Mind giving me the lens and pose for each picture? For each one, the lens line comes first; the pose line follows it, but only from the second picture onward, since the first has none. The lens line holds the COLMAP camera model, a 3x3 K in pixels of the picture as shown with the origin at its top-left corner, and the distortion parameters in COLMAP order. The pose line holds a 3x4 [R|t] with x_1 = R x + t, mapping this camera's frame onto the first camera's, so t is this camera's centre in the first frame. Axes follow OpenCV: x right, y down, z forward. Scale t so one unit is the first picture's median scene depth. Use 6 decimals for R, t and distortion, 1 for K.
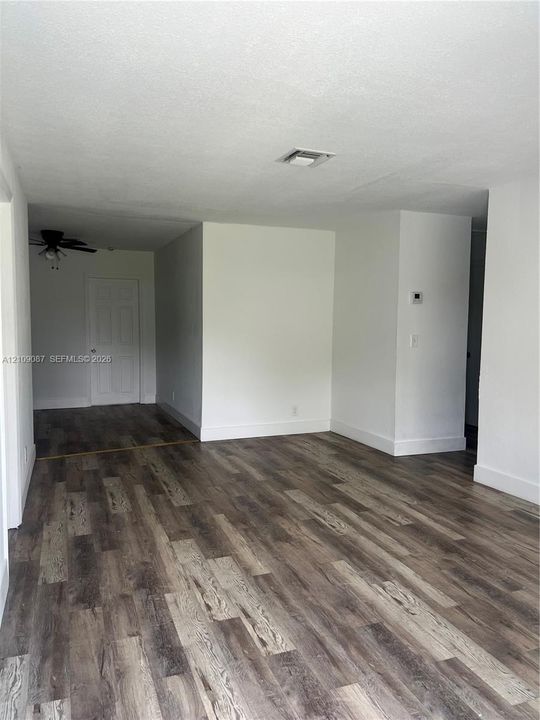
lens RADIAL K [[540.3, 0, 273.5], [0, 540.3, 359.8], [0, 0, 1]] dist [0.058466, -0.061857]
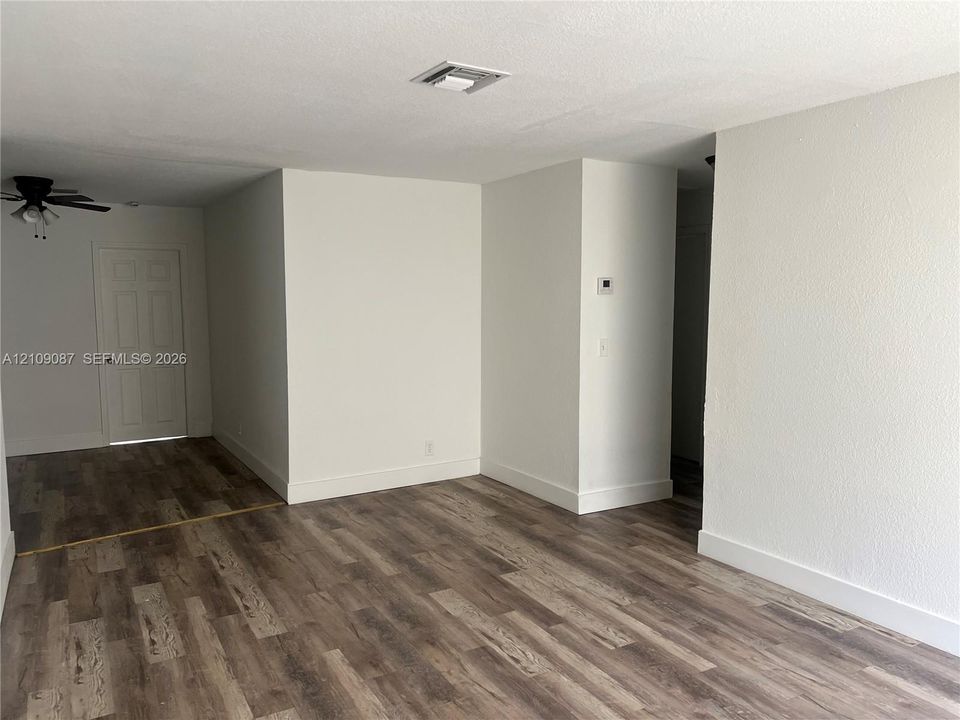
lens RADIAL K [[720.4, 0, 483.5], [0, 720.4, 365.6], [0, 0, 1]] dist [0.058466, -0.061857]
pose [[0.988417, -0.026725, 0.149390, -0.041782], [0.022484, 0.999297, 0.030005, -0.059660], [-0.150087, -0.026299, 0.988323, 0.149051]]
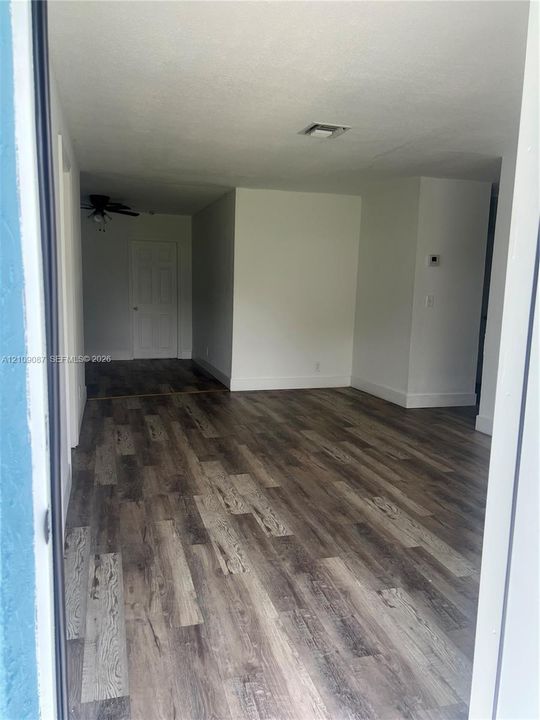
lens RADIAL K [[540.3, 0, 265.1], [0, 540.3, 361.2], [0, 0, 1]] dist [0.058466, -0.061857]
pose [[0.996272, 0.027579, -0.081736, 0.037506], [-0.022239, 0.997602, 0.065537, 0.026100], [0.083348, -0.063475, 0.994497, -0.131923]]
